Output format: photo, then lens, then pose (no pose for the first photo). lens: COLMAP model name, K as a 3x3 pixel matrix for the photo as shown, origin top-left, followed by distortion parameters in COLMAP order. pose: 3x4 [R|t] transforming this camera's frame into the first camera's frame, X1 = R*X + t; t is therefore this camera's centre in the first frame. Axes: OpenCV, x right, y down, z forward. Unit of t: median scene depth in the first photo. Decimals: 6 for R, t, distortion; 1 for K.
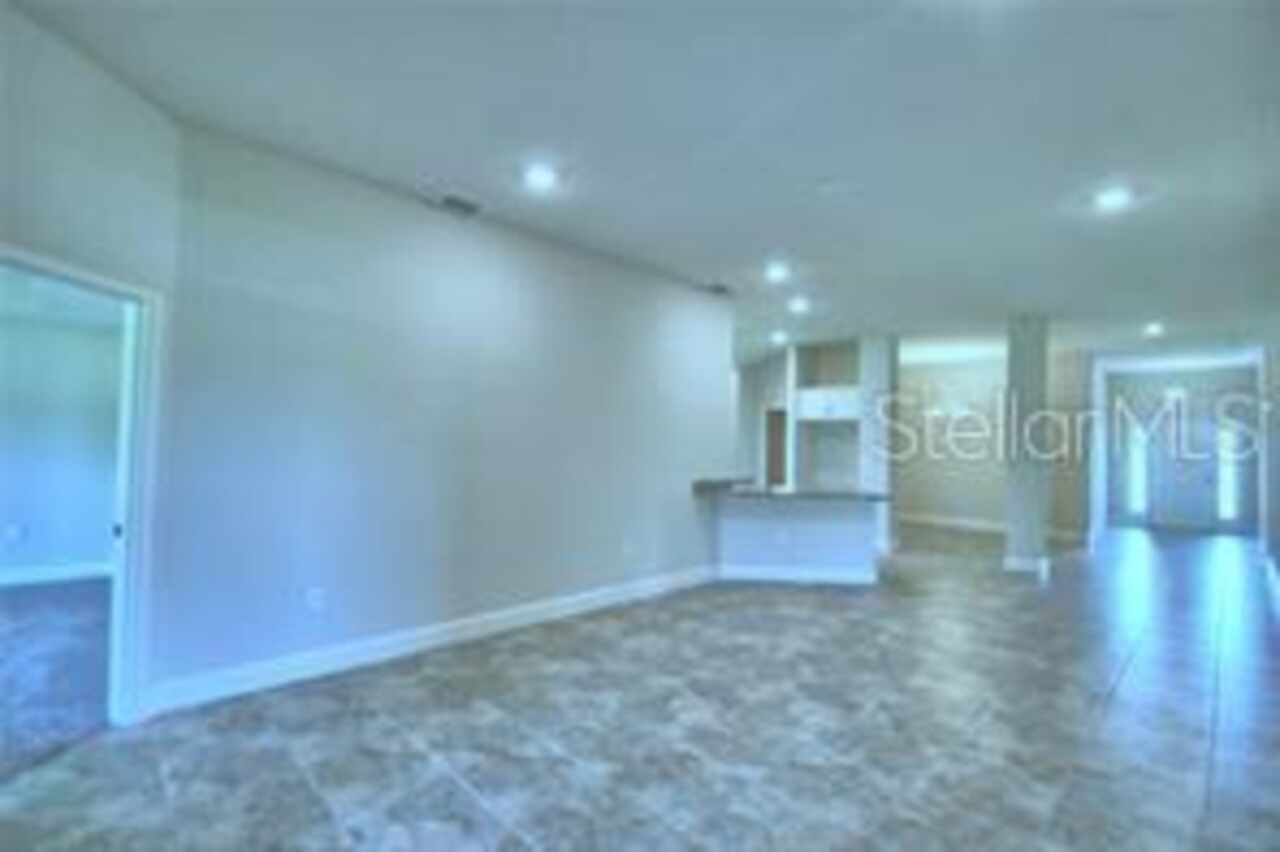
lens RADIAL K [[564.5, 0, 631.9], [0, 564.5, 431.1], [0, 0, 1]] dist [0.030296, -0.034385]
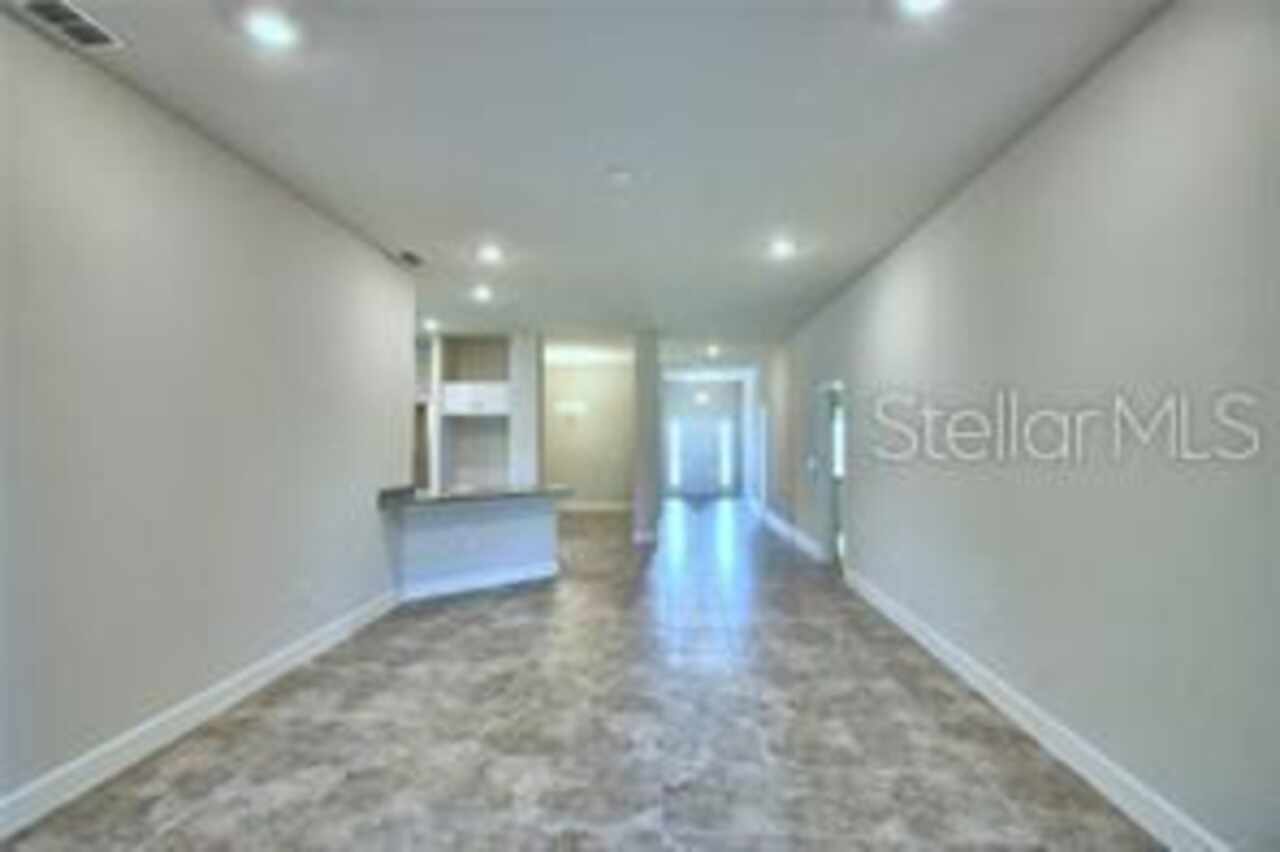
lens RADIAL K [[564.5, 0, 631.9], [0, 564.5, 431.1], [0, 0, 1]] dist [0.030296, -0.034385]
pose [[0.751855, -0.010647, 0.659243, -0.130073], [0.003933, 0.999924, 0.011664, -0.004177], [-0.659317, -0.006177, 0.751839, 0.122193]]
